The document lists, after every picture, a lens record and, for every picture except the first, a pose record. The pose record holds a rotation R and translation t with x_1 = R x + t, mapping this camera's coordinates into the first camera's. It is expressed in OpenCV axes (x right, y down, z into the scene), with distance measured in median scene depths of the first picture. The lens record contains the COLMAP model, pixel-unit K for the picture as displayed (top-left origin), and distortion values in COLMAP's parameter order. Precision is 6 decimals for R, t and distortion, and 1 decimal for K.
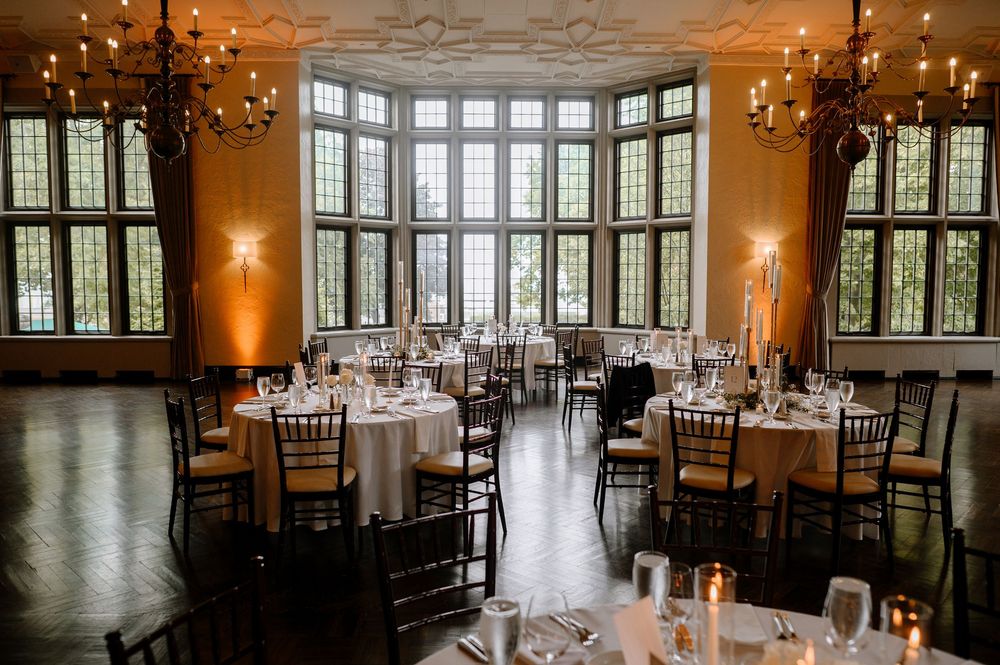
lens RADIAL K [[615.2, 0, 506.6], [0, 615.2, 334.1], [0, 0, 1]] dist [-0.024772, 0.002954]
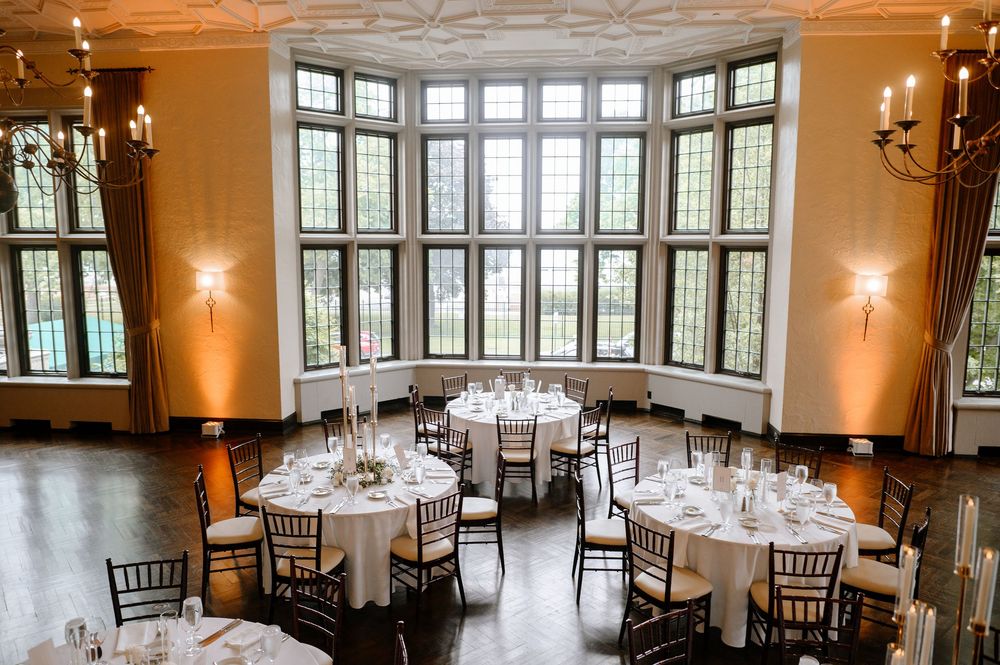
lens RADIAL K [[615.2, 0, 506.6], [0, 615.2, 334.1], [0, 0, 1]] dist [-0.024772, 0.002954]
pose [[0.994946, 0.015902, -0.099148, 0.054890], [-0.011071, 0.998733, 0.049084, -0.109994], [0.099803, -0.047738, 0.993861, 0.210547]]
